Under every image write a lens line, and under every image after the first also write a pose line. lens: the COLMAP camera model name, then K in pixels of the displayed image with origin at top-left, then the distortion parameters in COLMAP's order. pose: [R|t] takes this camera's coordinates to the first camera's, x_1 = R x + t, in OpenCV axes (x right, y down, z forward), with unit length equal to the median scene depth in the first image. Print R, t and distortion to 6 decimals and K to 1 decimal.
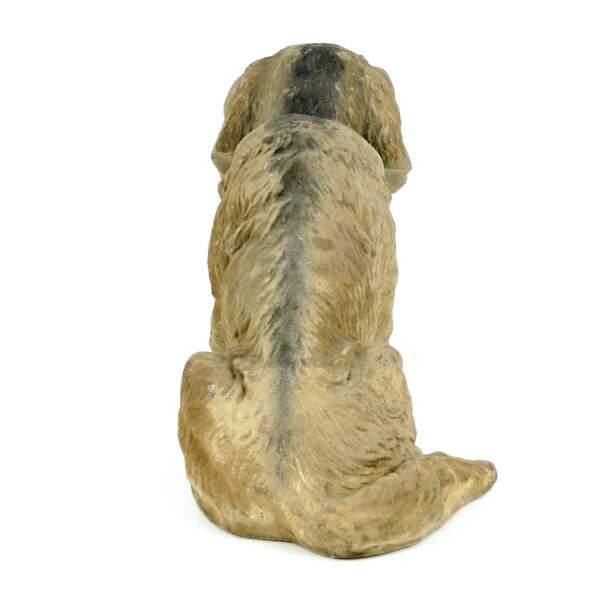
lens RADIAL K [[1055.2, 0, 300.0], [0, 1055.2, 300.0], [0, 0, 1]] dist [0.830641, 0.037471]
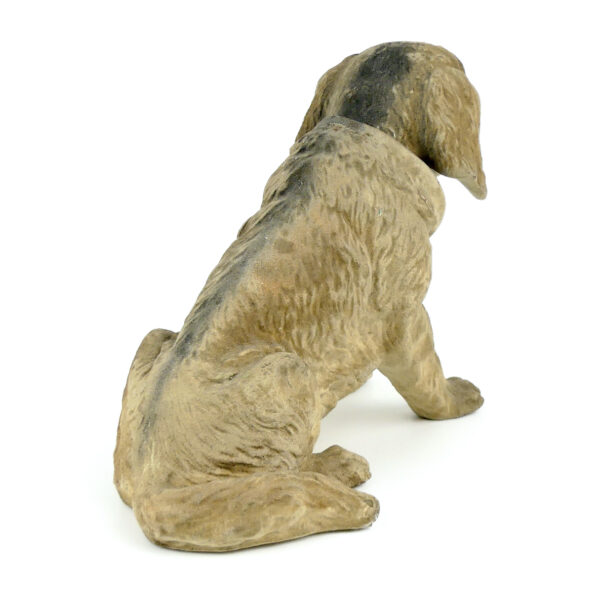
lens RADIAL K [[1055.2, 0, 300.0], [0, 1055.2, 300.0], [0, 0, 1]] dist [0.830641, 0.037471]
pose [[0.804631, 0.168076, -0.569491, 0.610517], [-0.154951, 0.985305, 0.071867, -0.076823], [0.573201, 0.030417, 0.818850, 0.186396]]
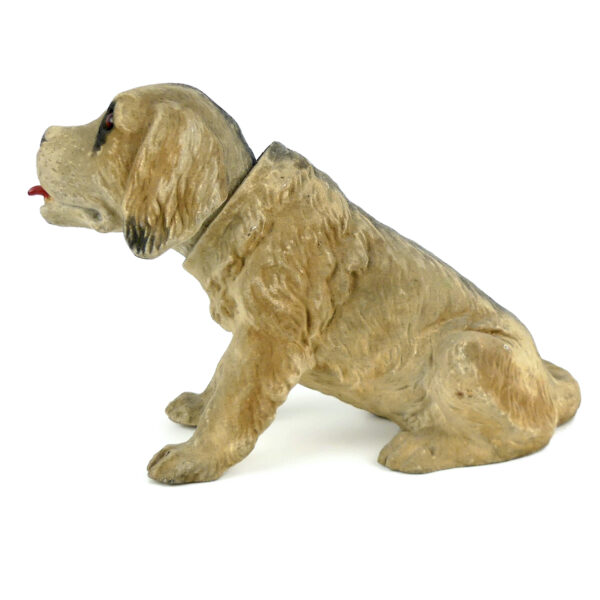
lens RADIAL K [[1055.2, 0, 300.0], [0, 1055.2, 300.0], [0, 0, 1]] dist [0.830641, 0.037471]
pose [[-0.045594, -0.227233, 0.972772, -1.130405], [0.295474, 0.927146, 0.230424, -0.284244], [-0.954262, 0.297935, 0.024869, 1.083774]]
